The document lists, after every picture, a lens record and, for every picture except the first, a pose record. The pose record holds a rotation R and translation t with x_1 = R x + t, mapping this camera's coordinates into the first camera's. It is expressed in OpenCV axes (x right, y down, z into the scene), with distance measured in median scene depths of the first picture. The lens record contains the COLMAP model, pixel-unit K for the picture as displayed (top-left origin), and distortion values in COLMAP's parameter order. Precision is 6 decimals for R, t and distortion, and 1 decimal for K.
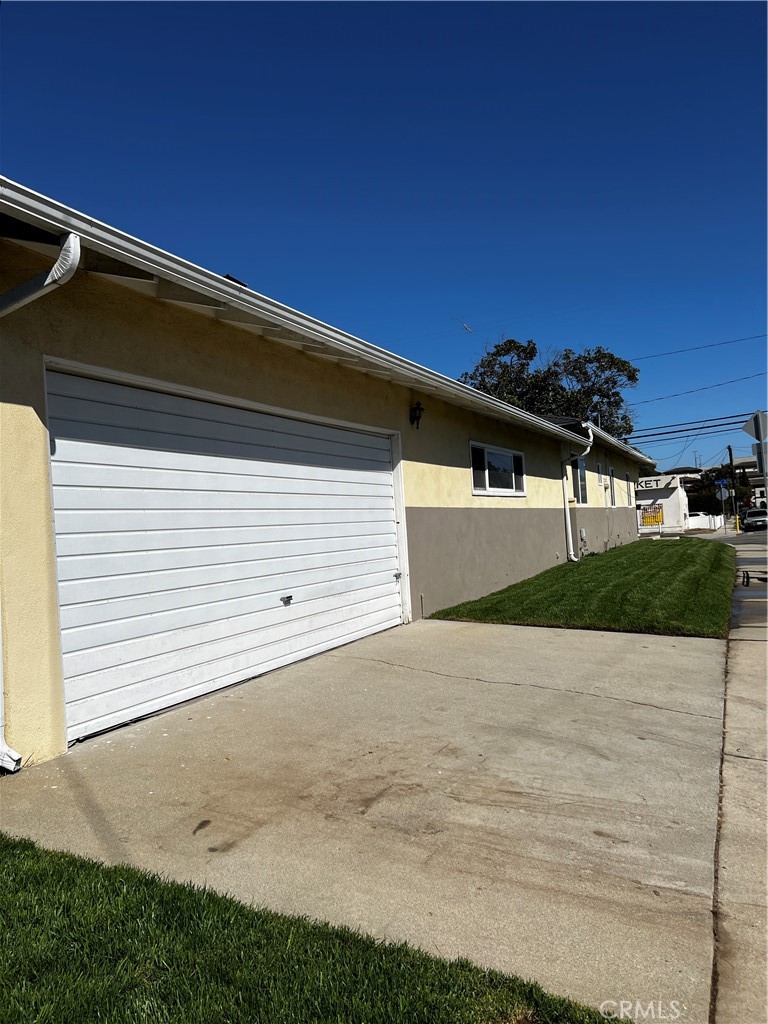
lens RADIAL K [[767.7, 0, 382.4], [0, 767.7, 518.6], [0, 0, 1]] dist [0.070264, -0.089315]
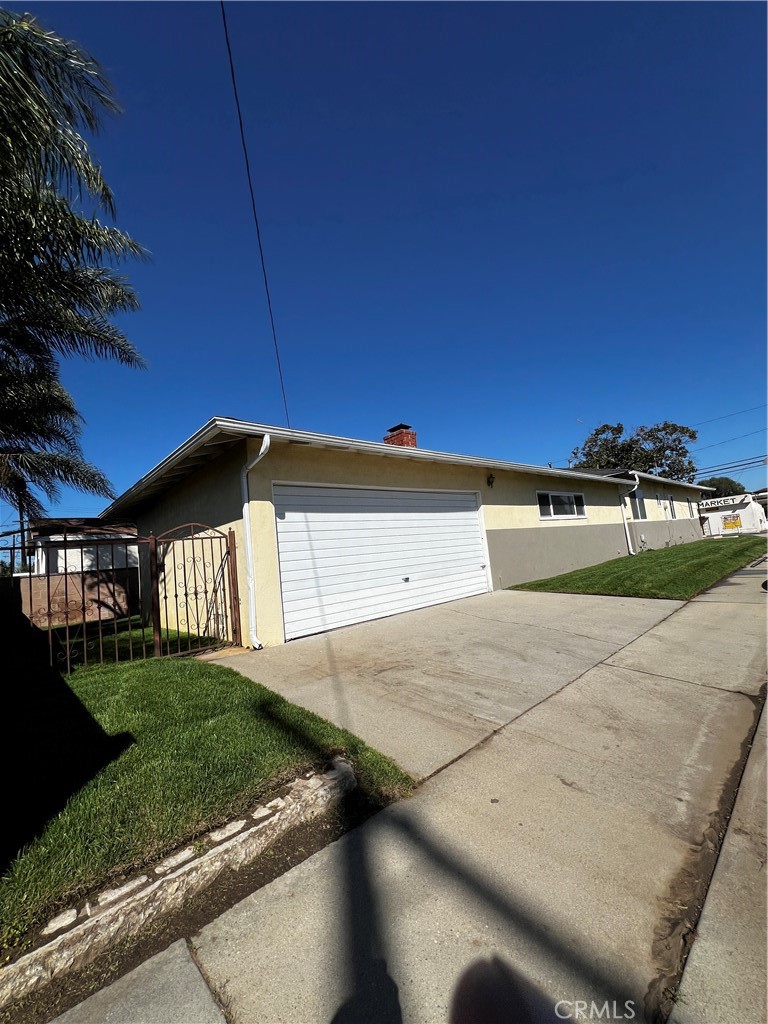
lens RADIAL K [[410.1, 0, 381.2], [0, 410.1, 509.0], [0, 0, 1]] dist [-0.003076, -0.000205]
pose [[0.920646, -0.077941, -0.382540, 0.096584], [0.050653, 0.995433, -0.080912, 0.001347], [0.387099, 0.055115, 0.920389, -0.017848]]
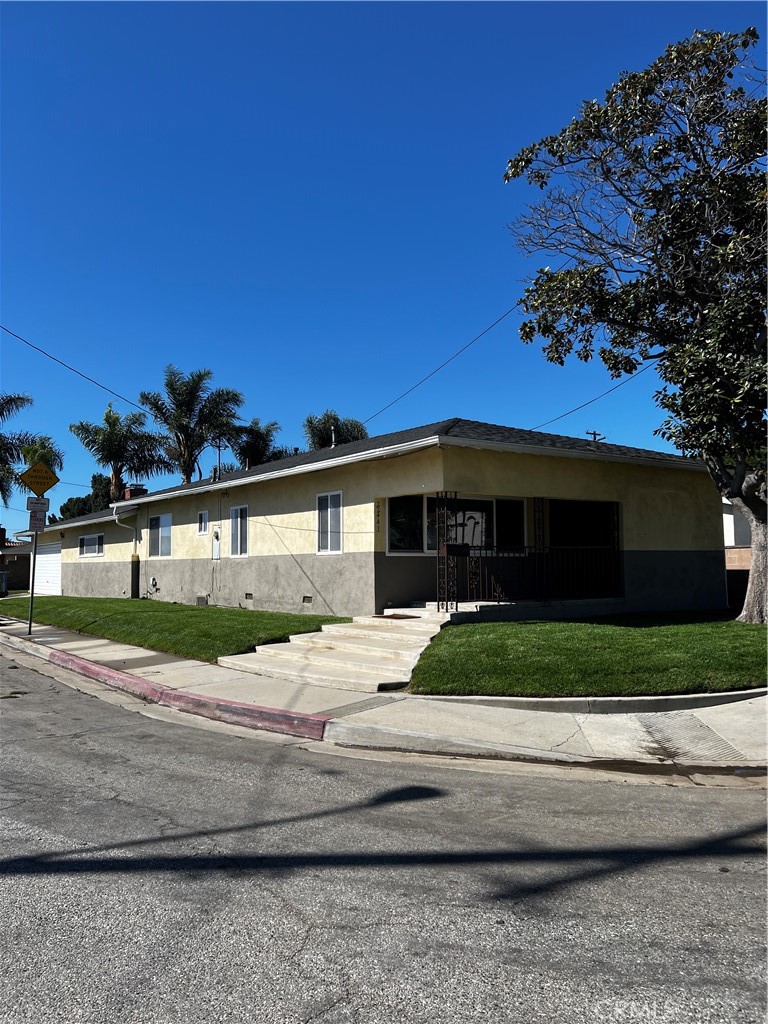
lens RADIAL K [[767.7, 0, 382.4], [0, 767.7, 518.6], [0, 0, 1]] dist [0.070264, -0.089315]
pose [[-0.488897, 0.005475, -0.872324, 1.290647], [0.043540, 0.998887, -0.018133, -0.047113], [0.871254, -0.046846, -0.488591, 2.150374]]
